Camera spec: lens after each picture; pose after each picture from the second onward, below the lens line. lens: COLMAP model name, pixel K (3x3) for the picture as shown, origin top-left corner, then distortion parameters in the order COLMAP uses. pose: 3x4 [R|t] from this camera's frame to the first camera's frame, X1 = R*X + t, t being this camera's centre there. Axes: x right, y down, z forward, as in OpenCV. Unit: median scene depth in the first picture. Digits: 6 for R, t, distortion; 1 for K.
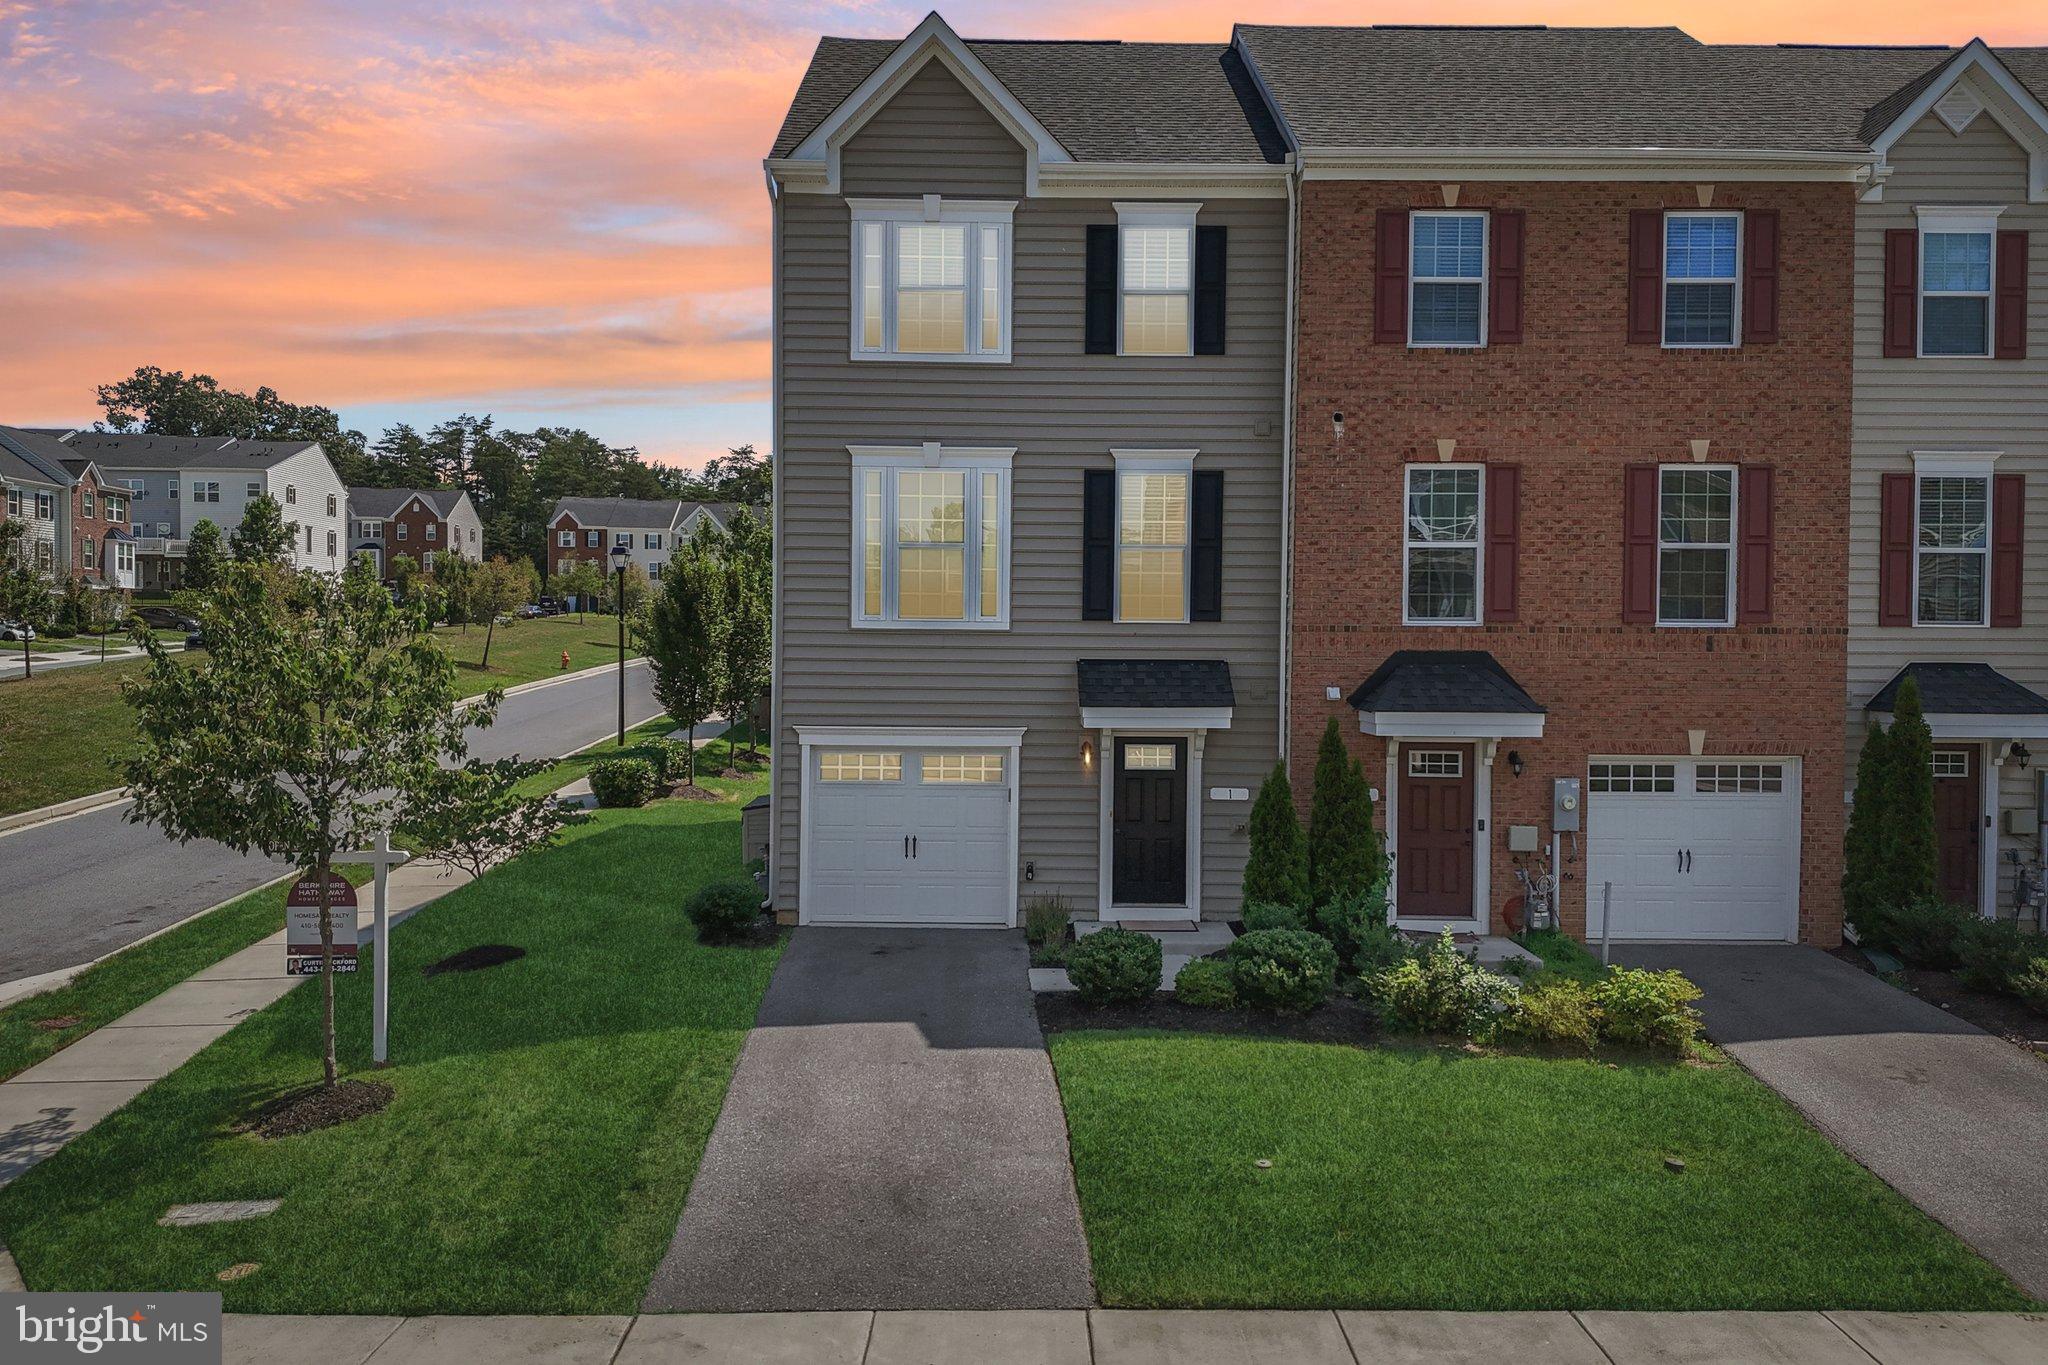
lens RADIAL K [[1506.3, 0, 1028.9], [0, 1506.3, 678.5], [0, 0, 1]] dist [0.061996, -0.066801]
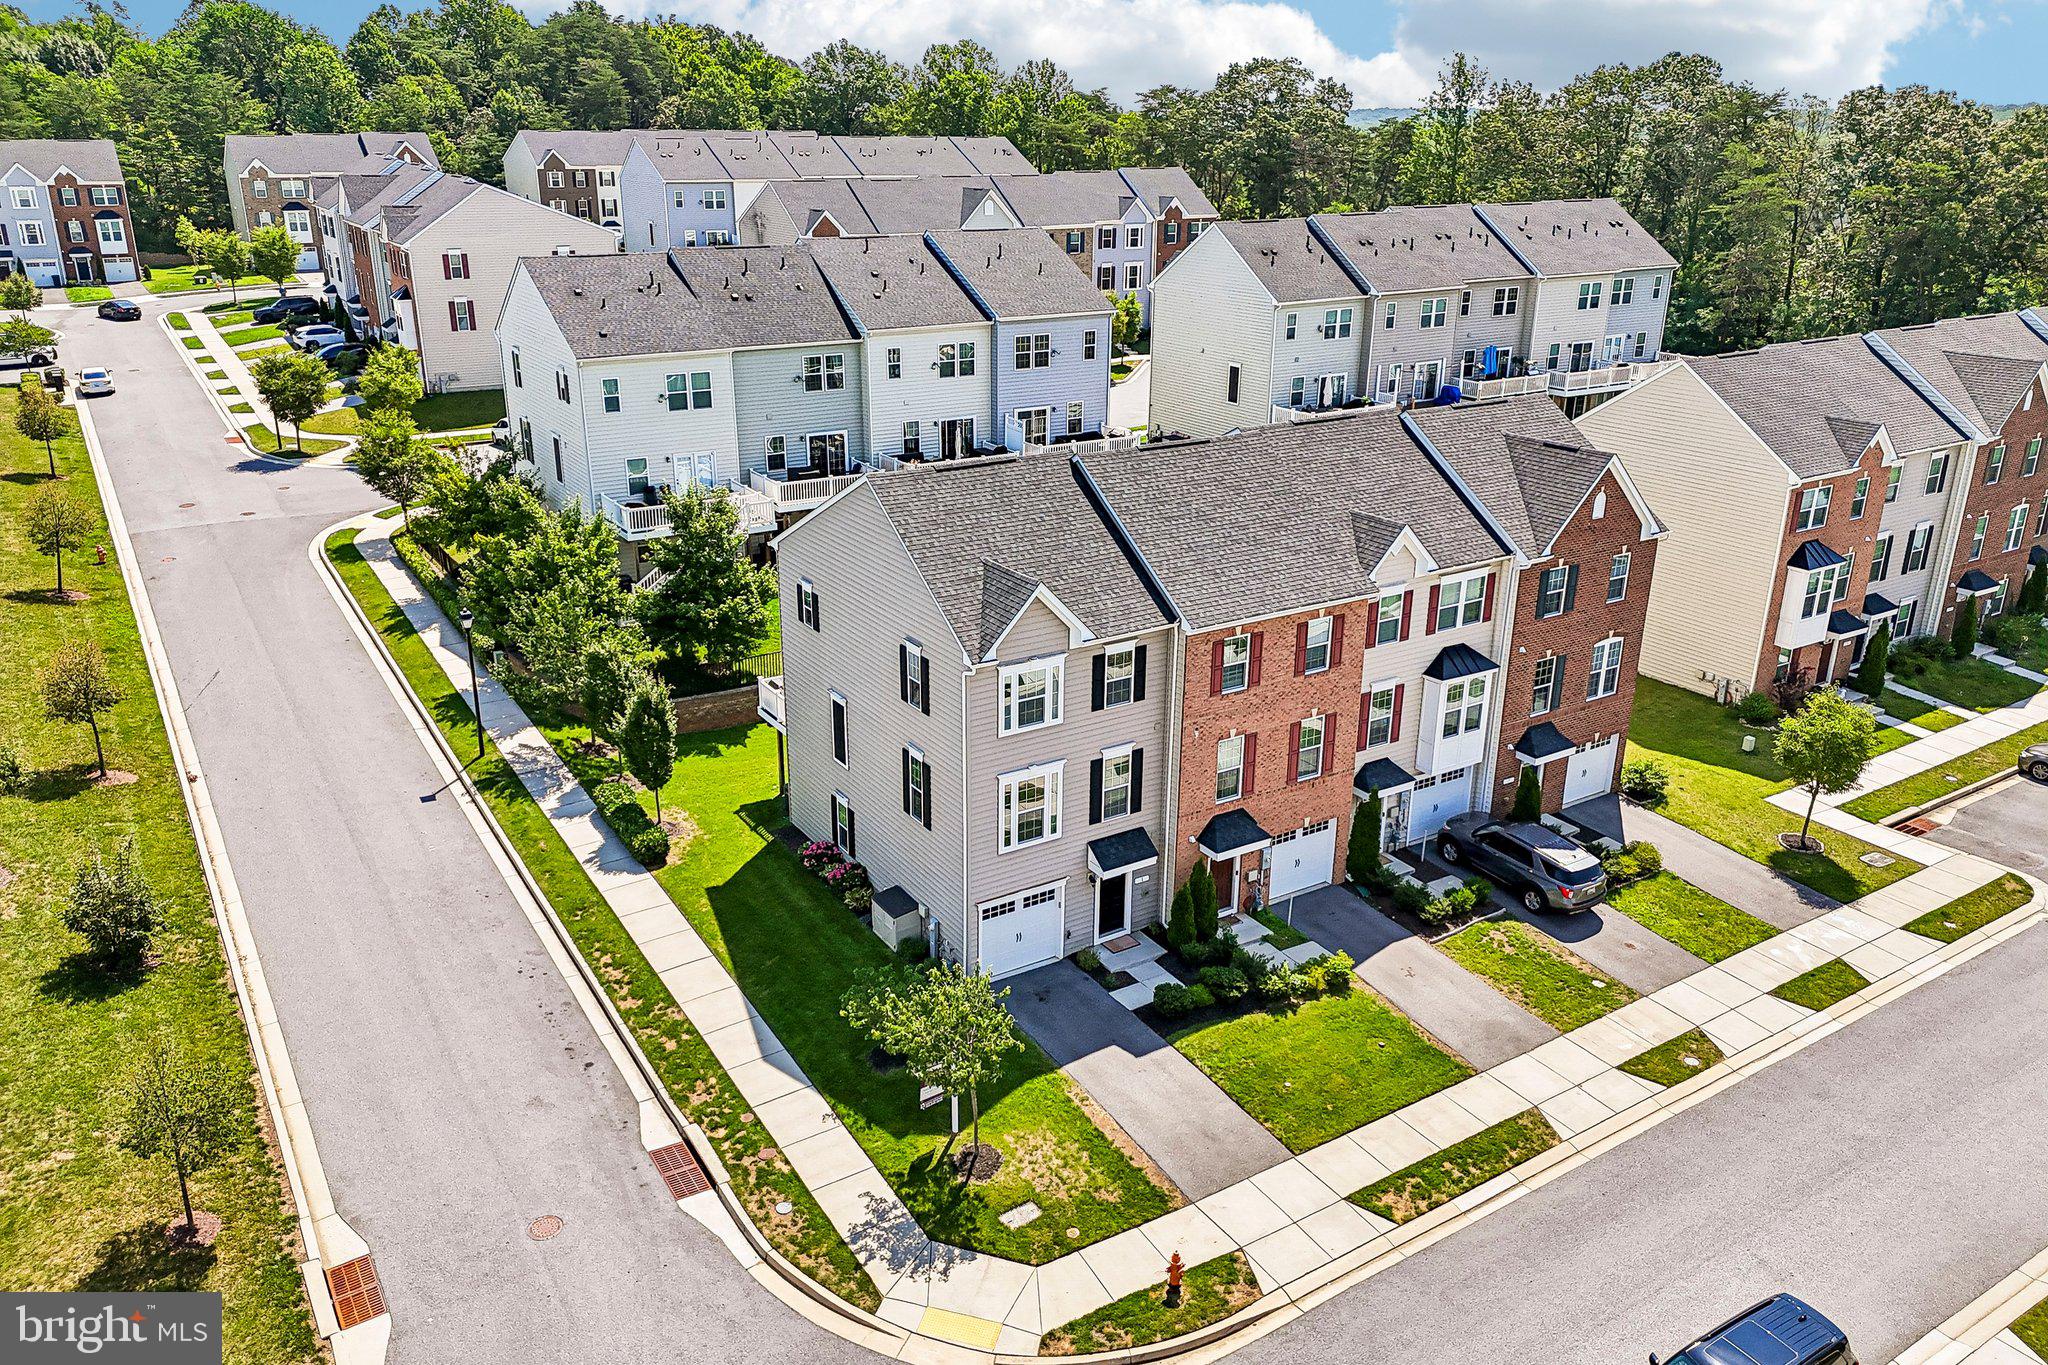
lens RADIAL K [[1500.3, 0, 1025.3], [0, 1500.3, 673.3], [0, 0, 1]] dist [0.078520, -0.087858]
pose [[0.850314, -0.182661, 0.493560, -1.111785], [0.011068, 0.943835, 0.330233, -0.999119], [-0.526160, -0.275339, 0.804577, -0.658731]]
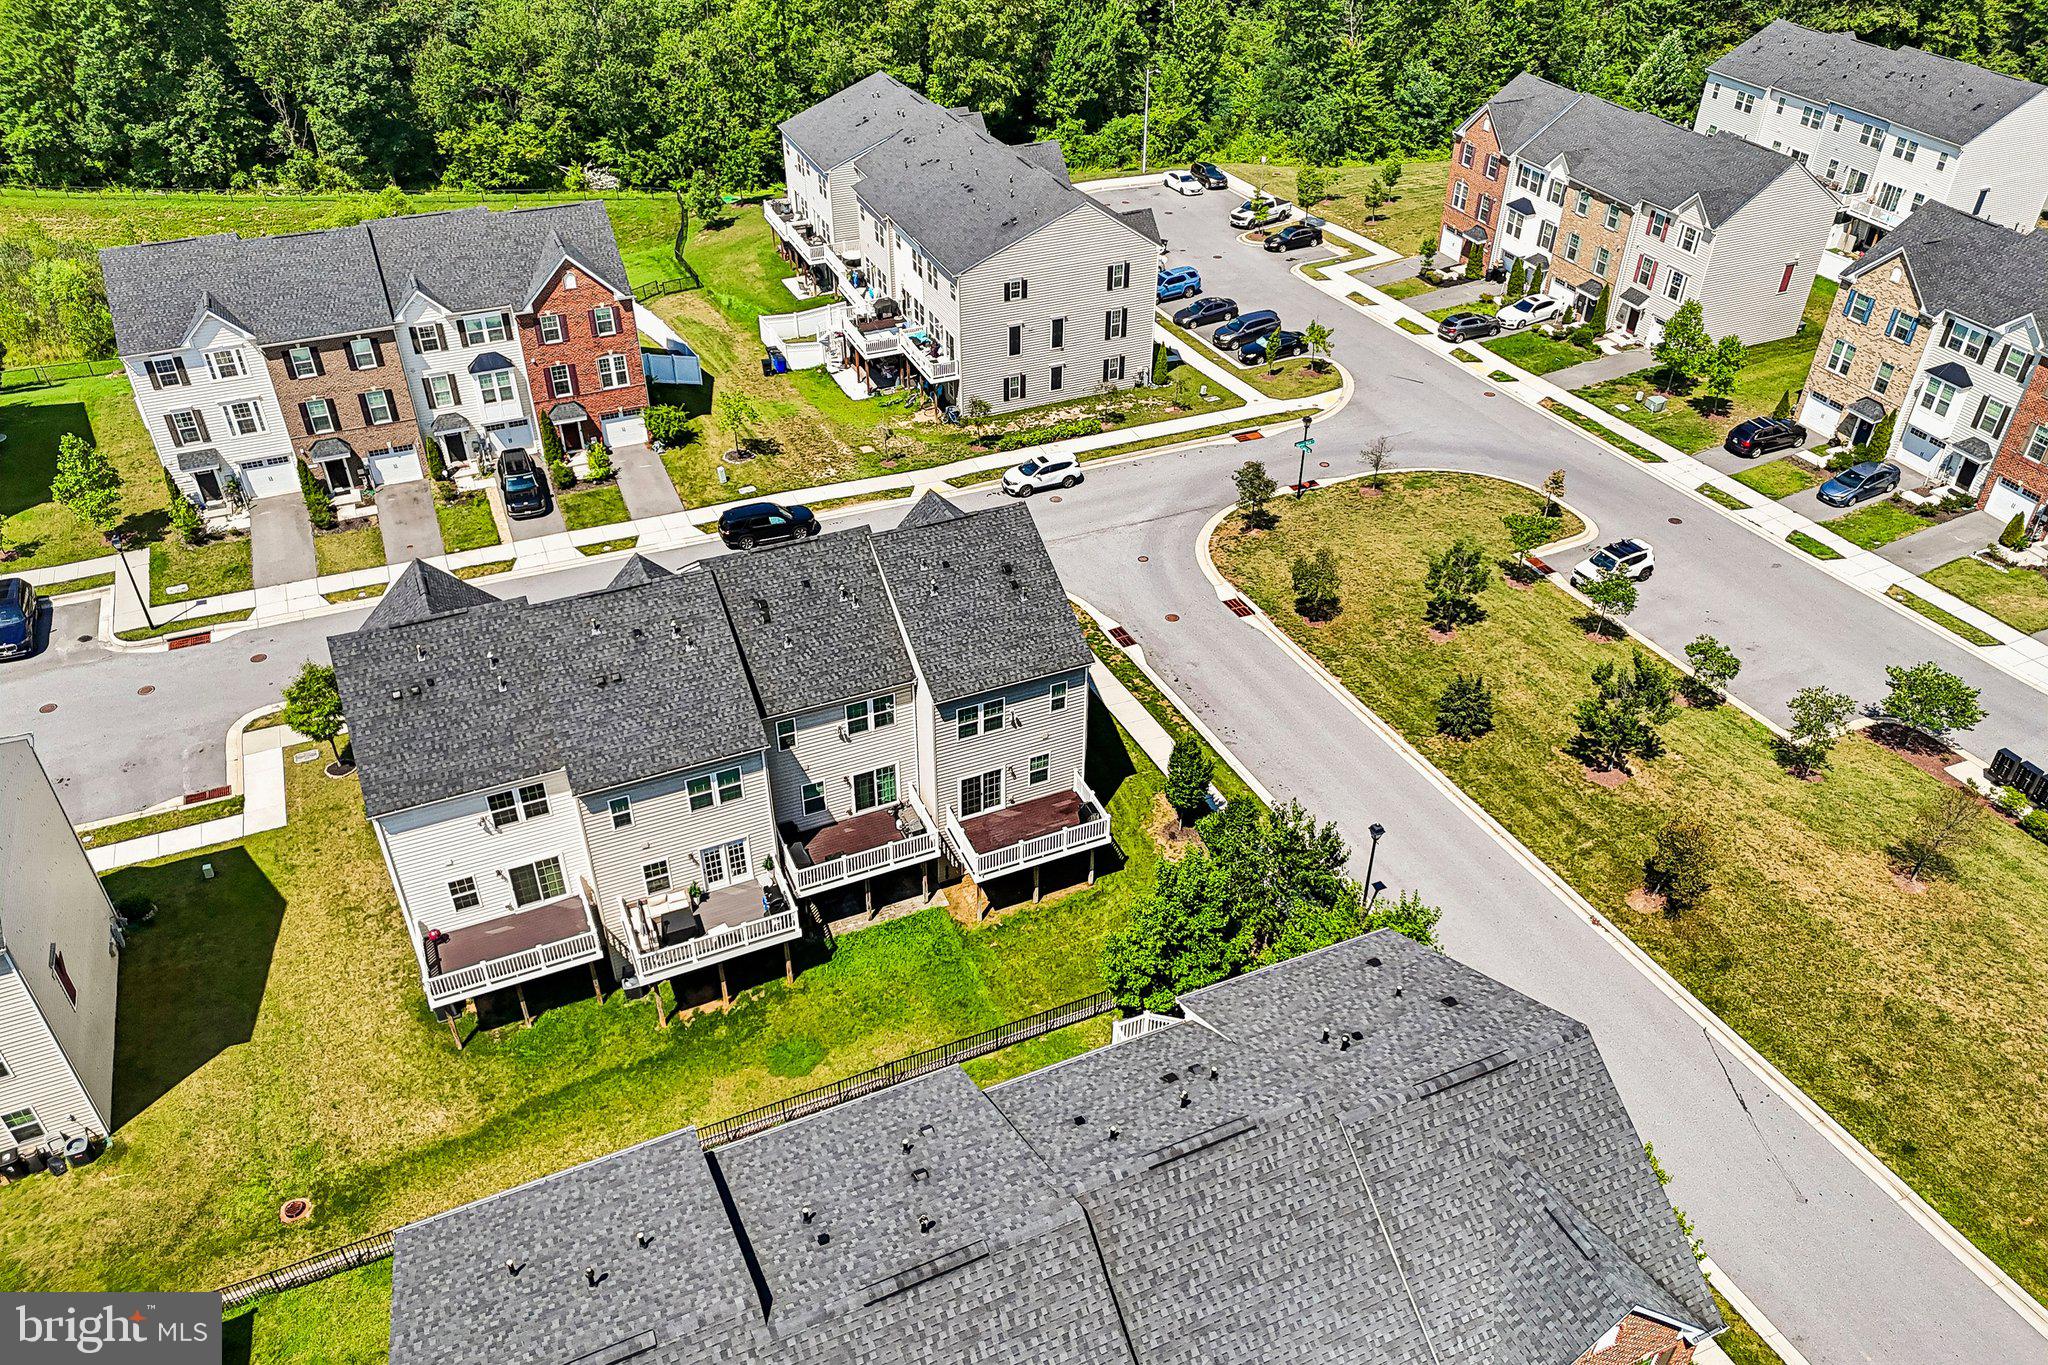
lens RADIAL K [[1500.3, 0, 1025.3], [0, 1500.3, 673.3], [0, 0, 1]] dist [0.078520, -0.087858]
pose [[-0.919707, 0.220740, -0.324673, 0.983469], [-0.023433, 0.794634, 0.606636, -2.259723], [0.391905, 0.565536, -0.725658, 3.930593]]
